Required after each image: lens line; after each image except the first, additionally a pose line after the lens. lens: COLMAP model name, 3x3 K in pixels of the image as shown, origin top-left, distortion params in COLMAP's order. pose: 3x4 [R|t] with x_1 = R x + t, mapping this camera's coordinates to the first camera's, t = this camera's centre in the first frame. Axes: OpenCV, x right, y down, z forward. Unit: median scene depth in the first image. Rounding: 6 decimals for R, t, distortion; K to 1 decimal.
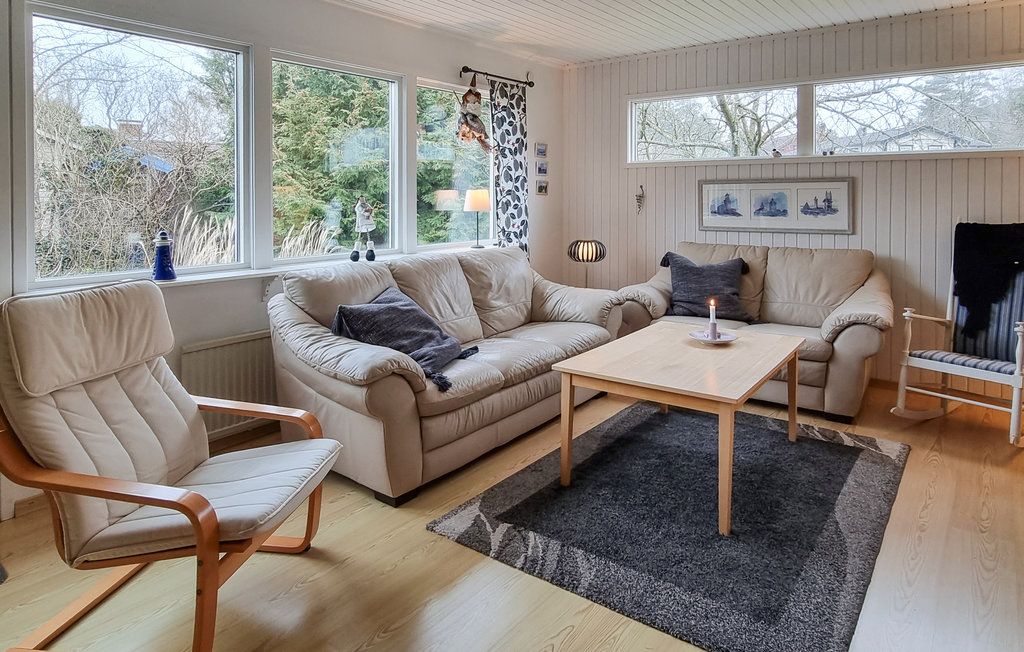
lens RADIAL K [[622.6, 0, 512.0], [0, 622.6, 326.0], [0, 0, 1]] dist [-0.003056, -0.002360]
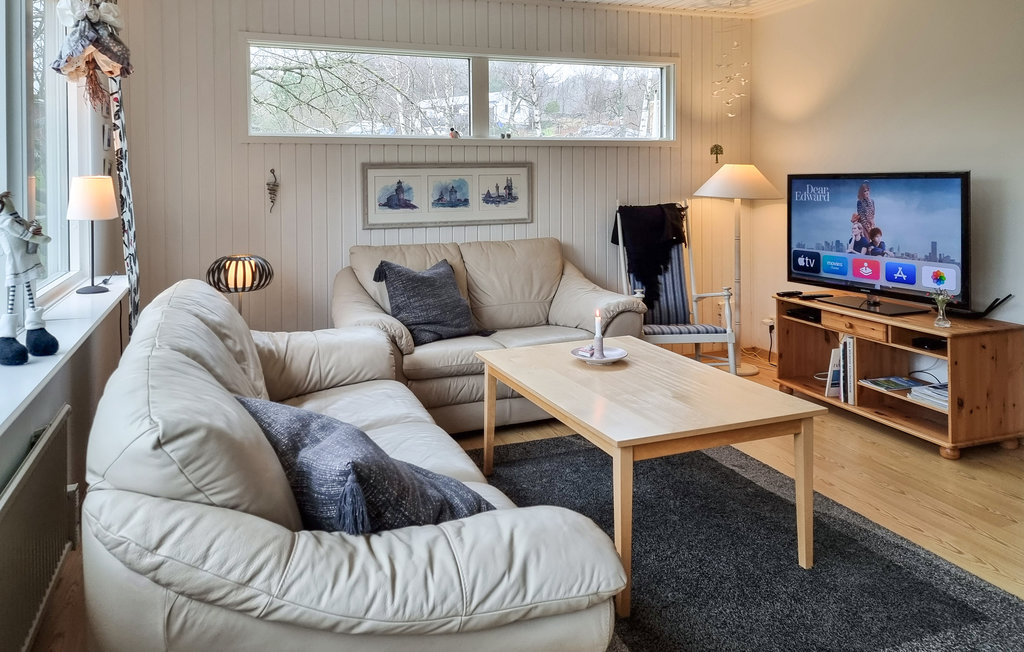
lens RADIAL K [[733.2, 0, 512.4], [0, 733.2, 300.9], [0, 0, 1]] dist [0.051504, -0.001363]
pose [[0.517164, -0.149914, 0.842655, -0.418814], [0.179922, 0.981583, 0.064207, -0.105324], [-0.836761, 0.118407, 0.534612, 0.433152]]
